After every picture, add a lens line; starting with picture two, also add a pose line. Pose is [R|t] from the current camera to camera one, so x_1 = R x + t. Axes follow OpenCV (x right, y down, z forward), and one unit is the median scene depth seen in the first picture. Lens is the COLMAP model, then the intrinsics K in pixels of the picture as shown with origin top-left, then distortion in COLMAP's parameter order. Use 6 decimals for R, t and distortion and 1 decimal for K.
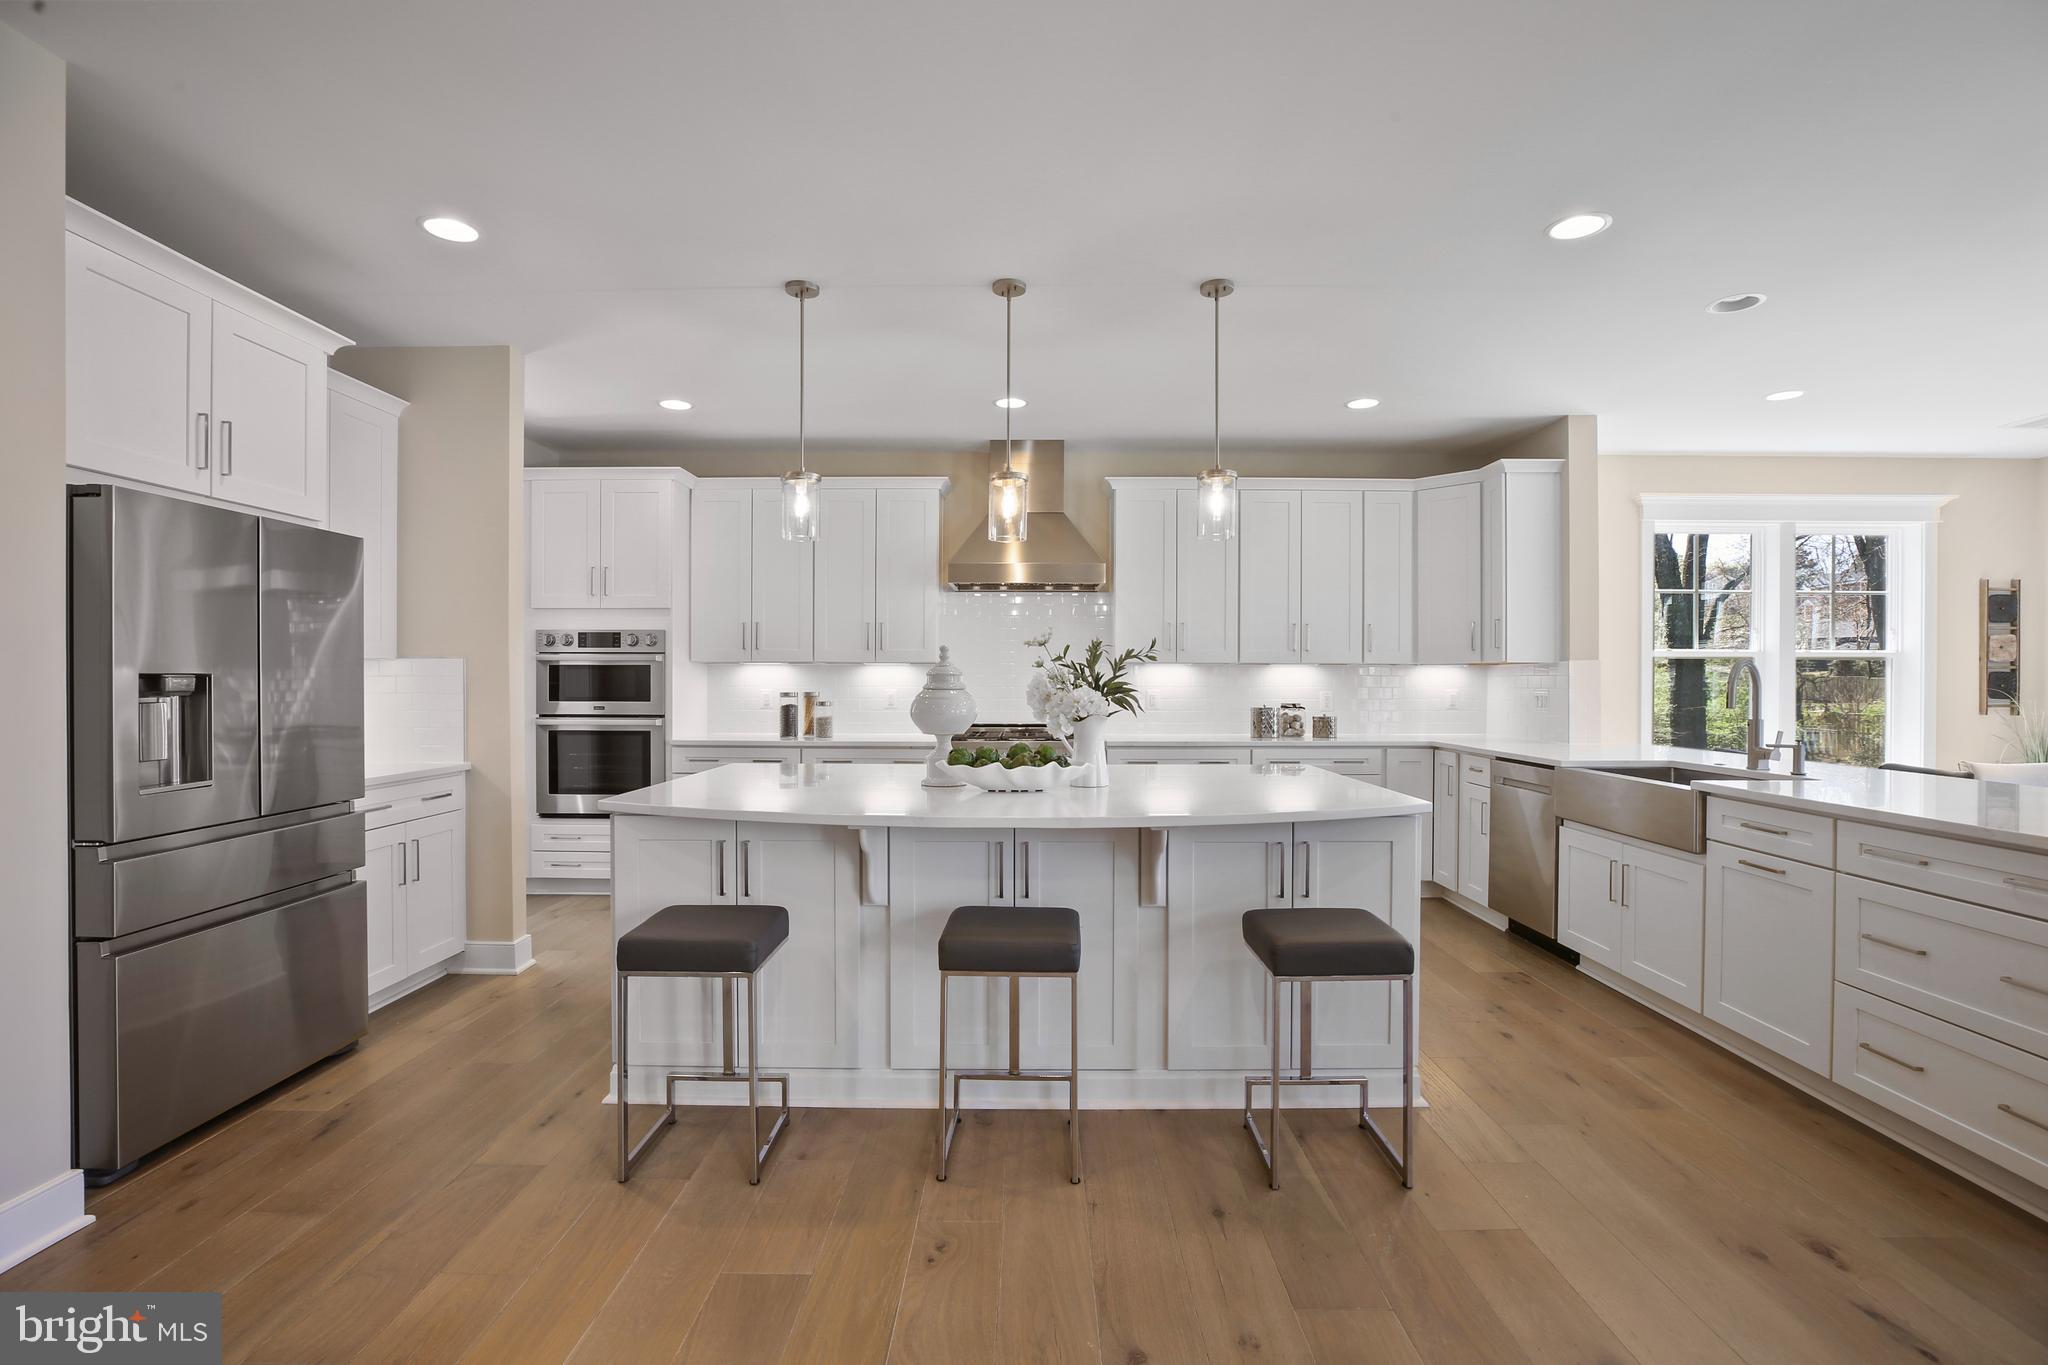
lens RADIAL K [[946.1, 0, 1018.4], [0, 946.1, 679.3], [0, 0, 1]] dist [-0.037863, 0.008888]
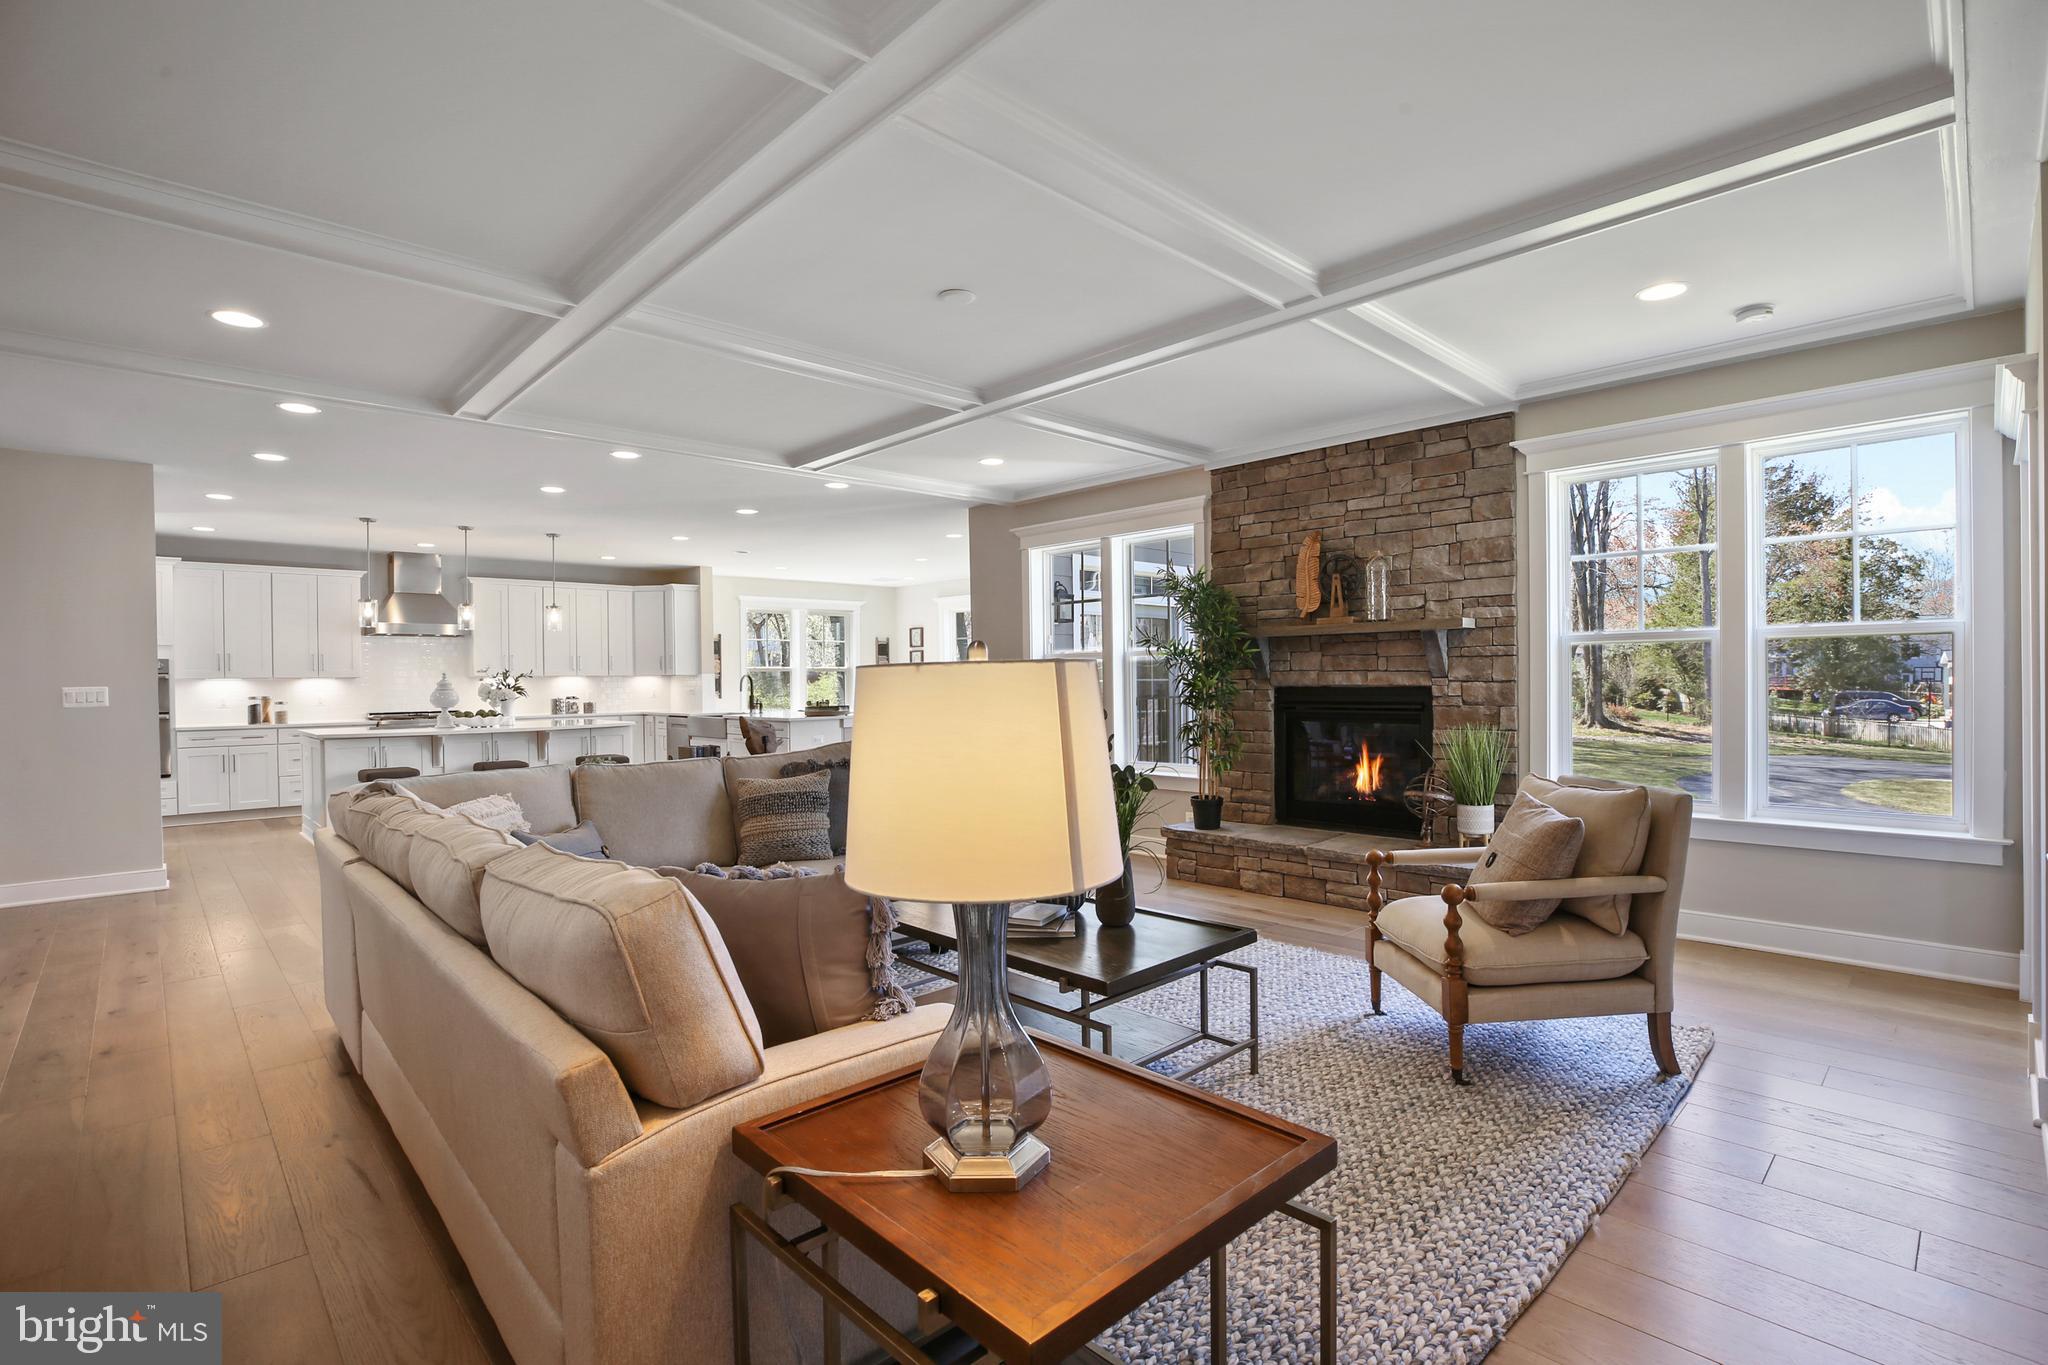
lens RADIAL K [[946.1, 0, 1030.8], [0, 946.1, 686.8], [0, 0, 1]] dist [-0.037863, 0.008888]
pose [[0.706751, -0.017318, 0.707251, -0.461773], [0.014691, 0.999844, 0.009803, 0.000814], [-0.707310, 0.003462, 0.706895, -1.173679]]
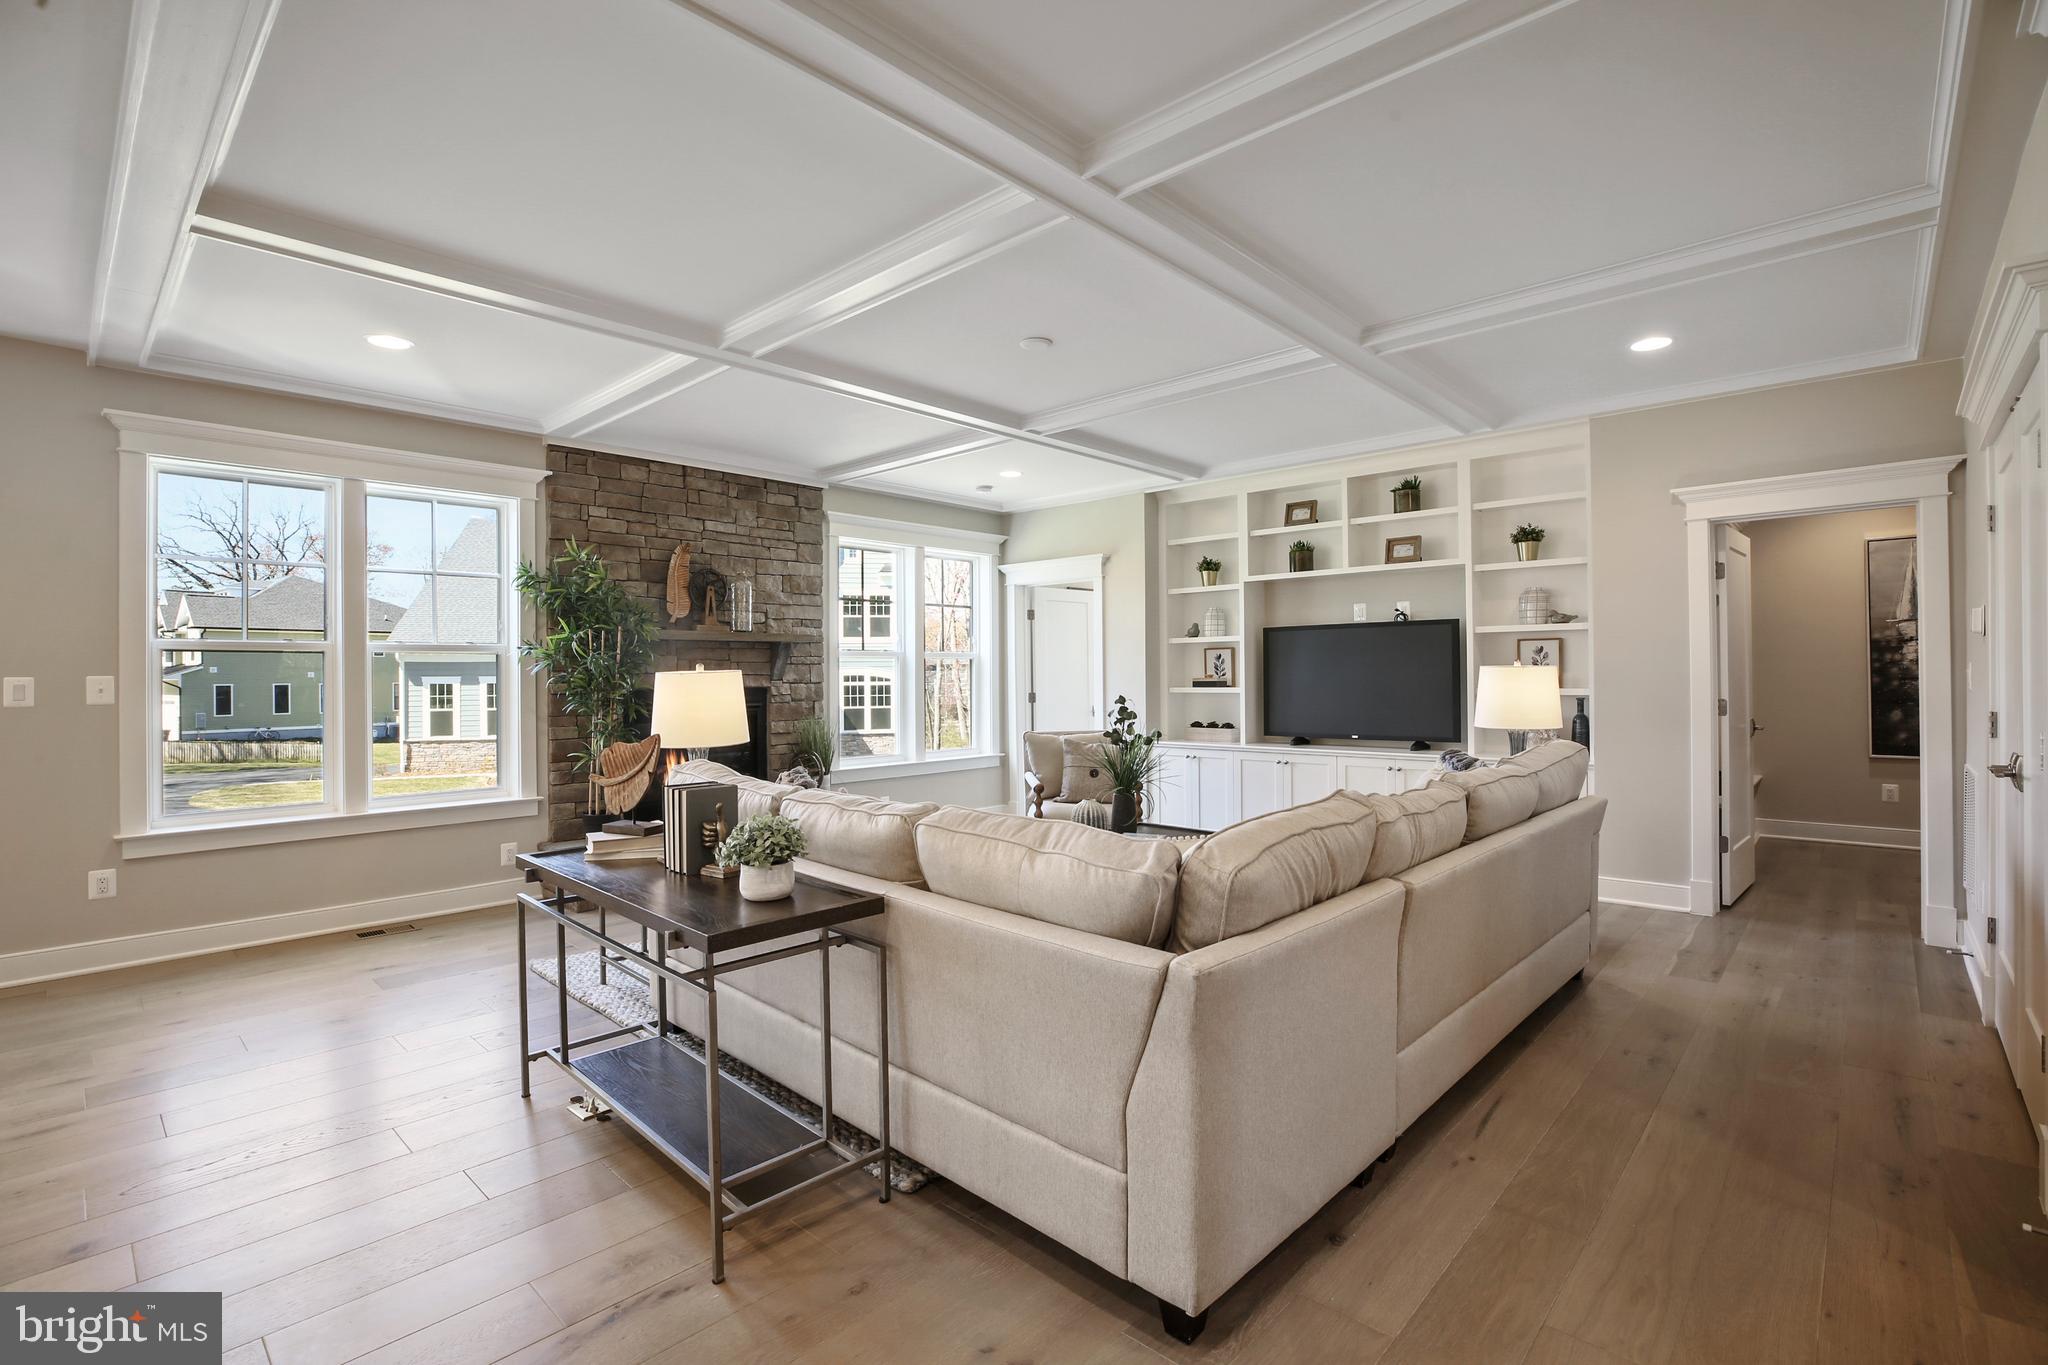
lens RADIAL K [[946.1, 0, 1013.0], [0, 946.1, 673.8], [0, 0, 1]] dist [-0.037863, 0.008888]
pose [[-0.736860, 0.005057, 0.676026, -0.532887], [0.008091, 0.999966, 0.001339, -0.000447], [-0.675997, 0.006457, -0.736876, -0.055033]]
